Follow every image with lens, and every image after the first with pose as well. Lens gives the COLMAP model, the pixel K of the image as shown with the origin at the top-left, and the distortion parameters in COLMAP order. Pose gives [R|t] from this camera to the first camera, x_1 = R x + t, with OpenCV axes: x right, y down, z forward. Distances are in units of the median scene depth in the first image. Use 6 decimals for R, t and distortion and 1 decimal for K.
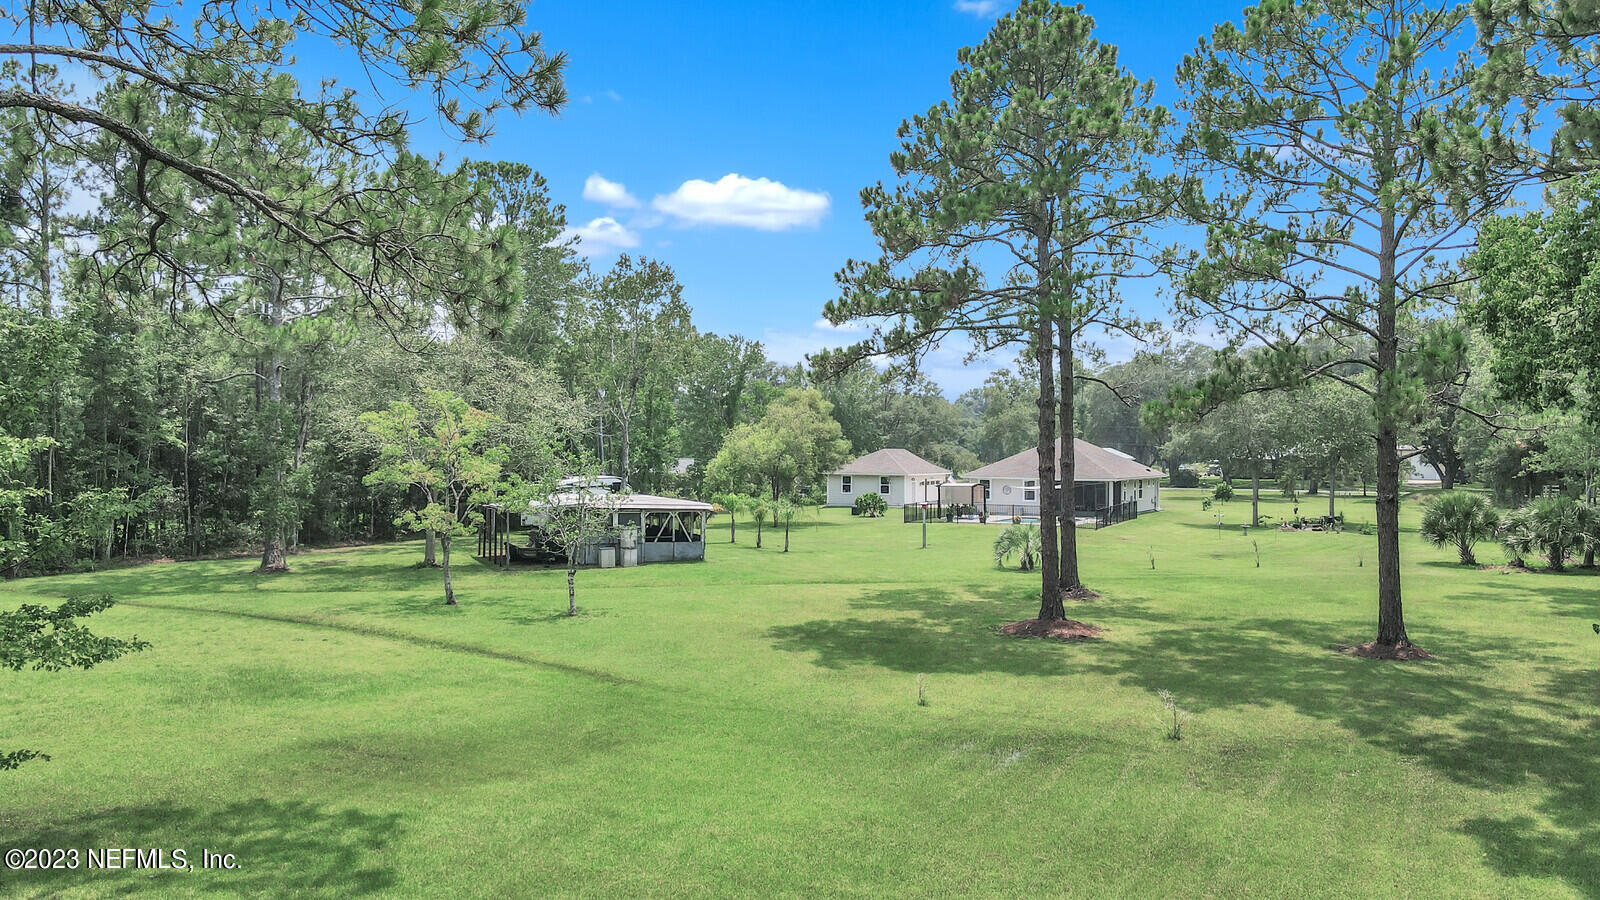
lens RADIAL K [[1192.6, 0, 801.1], [0, 1192.6, 447.5], [0, 0, 1]] dist [0.000461, 0.023777]
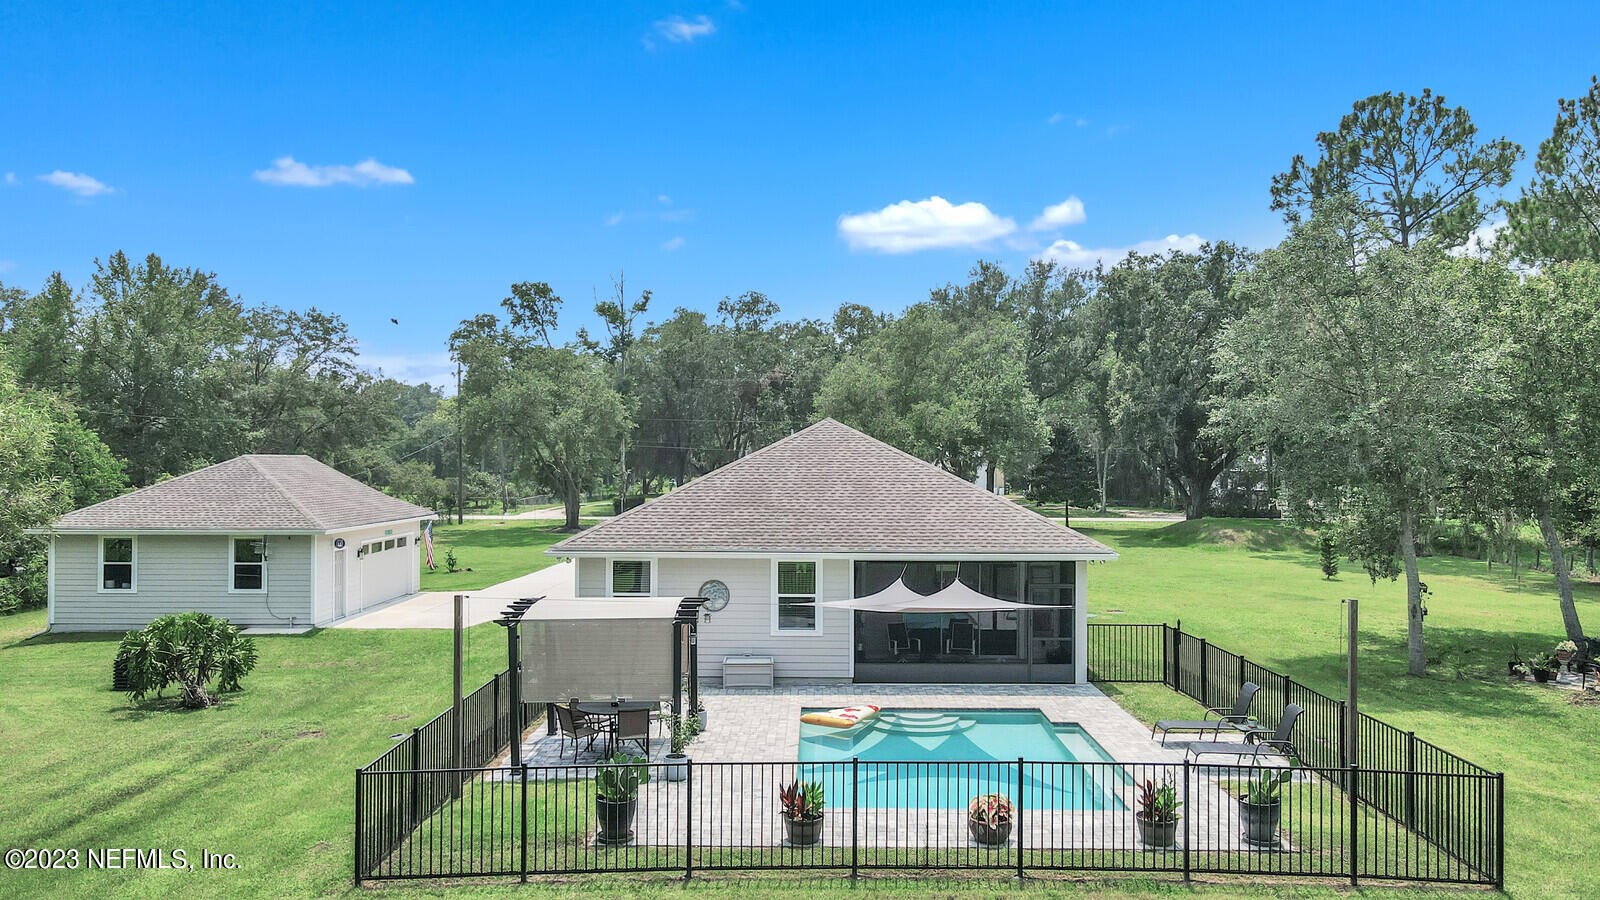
lens RADIAL K [[1192.6, 0, 801.4], [0, 1192.6, 449.5], [0, 0, 1]] dist [0.000461, 0.023777]
pose [[0.879500, 0.001550, 0.475896, 0.050728], [0.001467, 0.999981, -0.005967, 0.002329], [-0.475896, 0.005946, 0.879481, 0.677273]]
